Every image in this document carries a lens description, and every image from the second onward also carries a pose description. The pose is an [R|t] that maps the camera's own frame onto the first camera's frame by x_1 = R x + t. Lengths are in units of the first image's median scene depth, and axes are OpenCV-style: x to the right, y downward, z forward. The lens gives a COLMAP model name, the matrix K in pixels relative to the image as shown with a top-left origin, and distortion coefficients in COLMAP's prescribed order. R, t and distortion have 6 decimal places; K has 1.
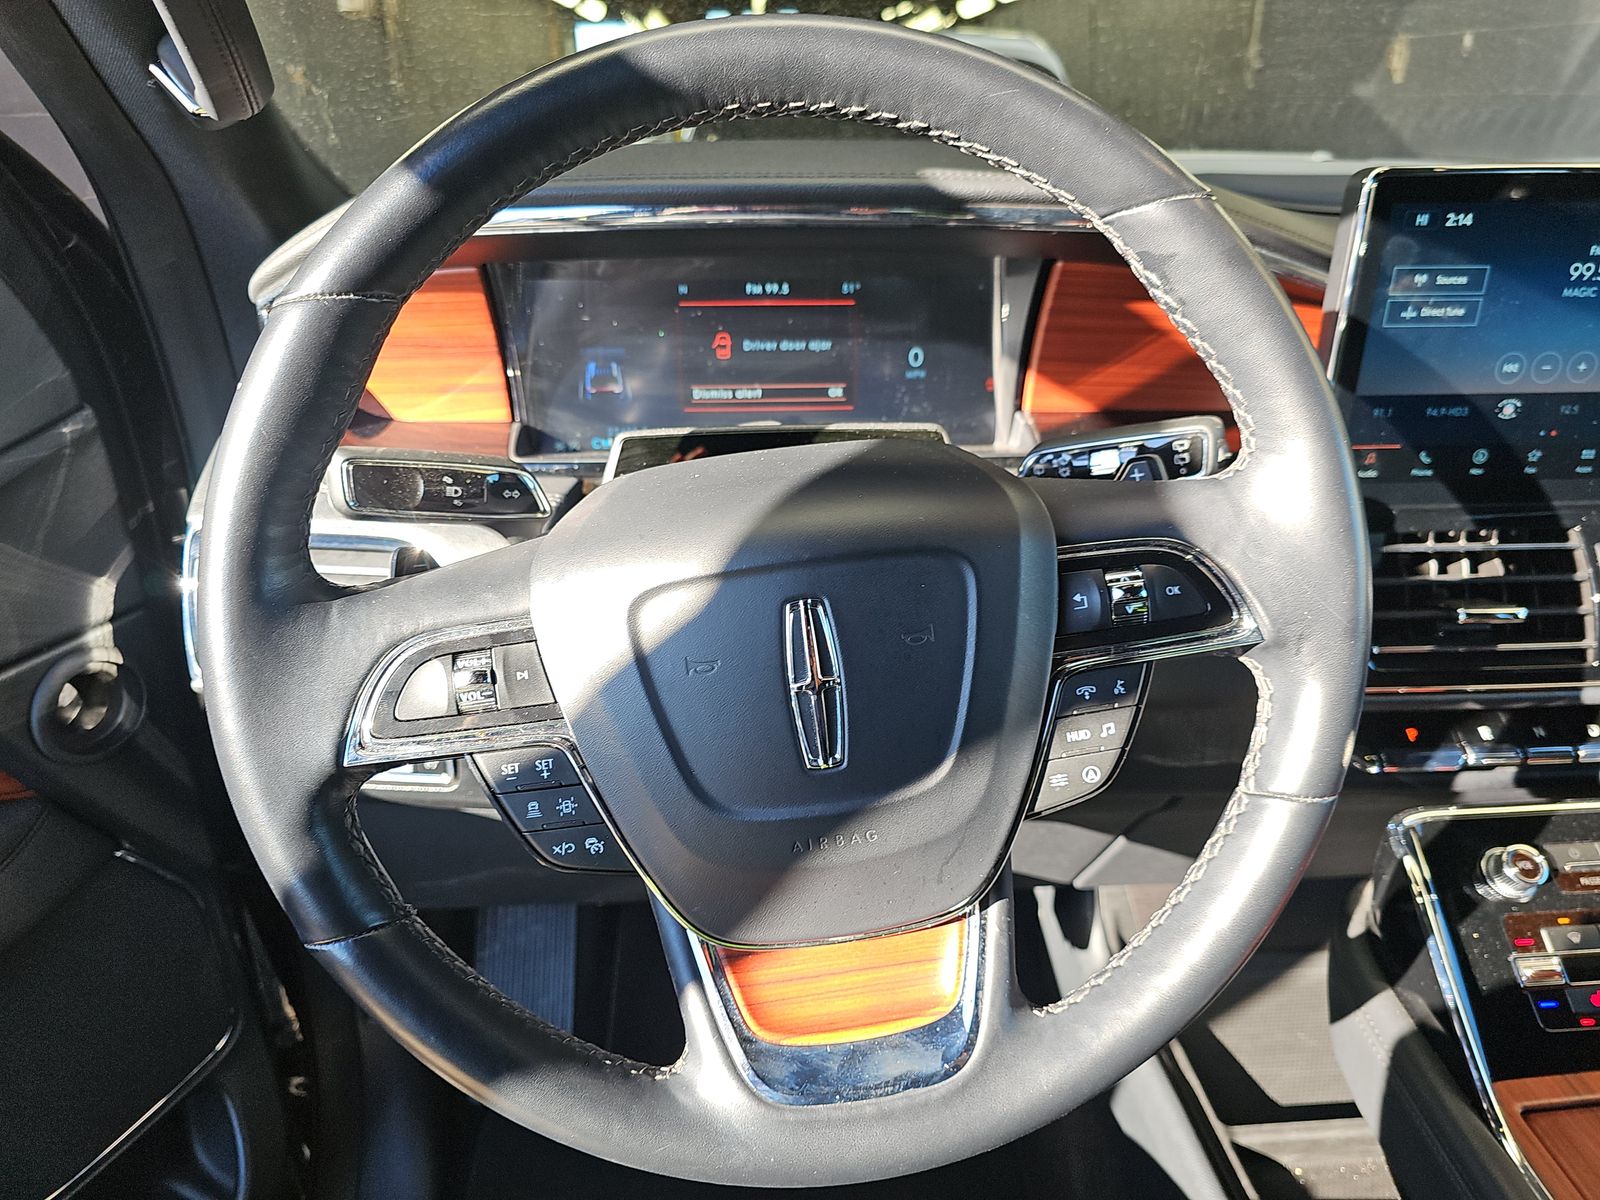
lens RADIAL K [[1054.3, 0, 805.5], [0, 1054.3, 590.9], [0, 0, 1]] dist [0.055178, -0.058432]
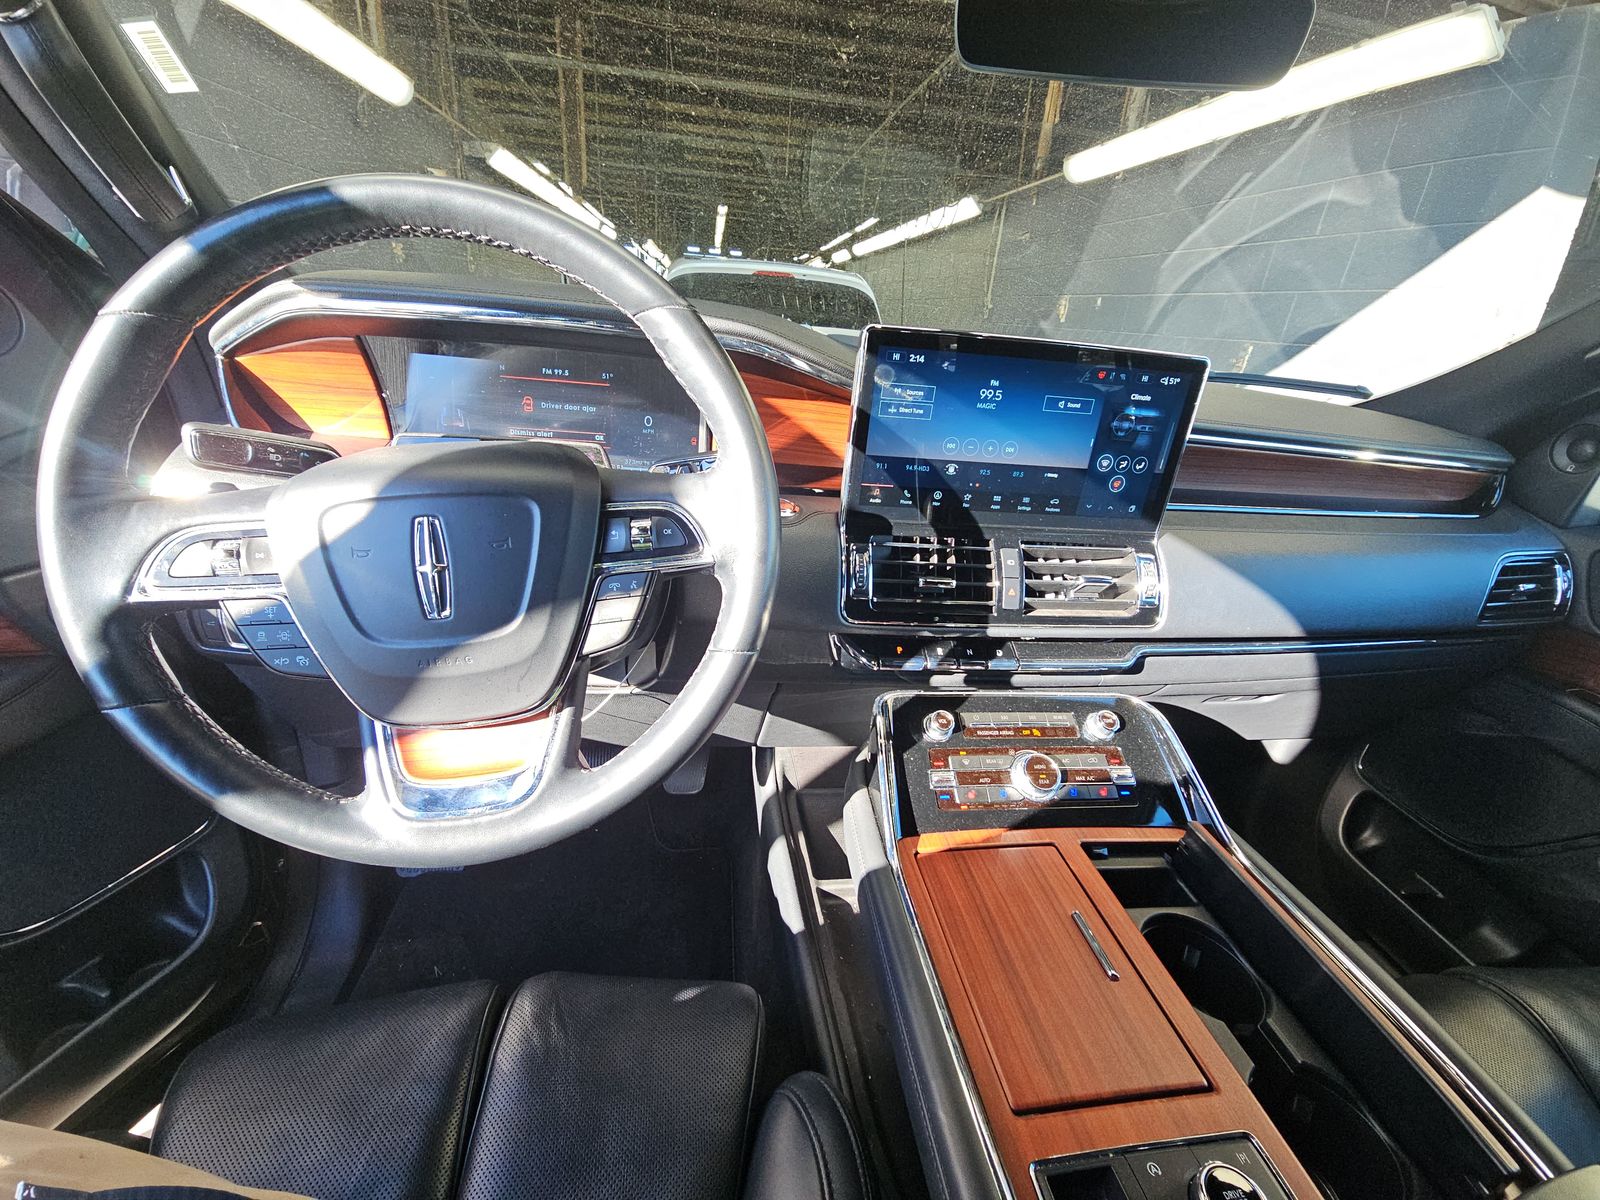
lens RADIAL K [[641.4, 0, 801.7], [0, 641.4, 602.7], [0, 0, 1]] dist [0.007812, -0.000120]
pose [[0.994100, 0.053198, 0.094521, 0.332435], [-0.052708, 0.998580, -0.007672, 0.080090], [-0.094795, 0.002644, 0.995493, -0.057227]]
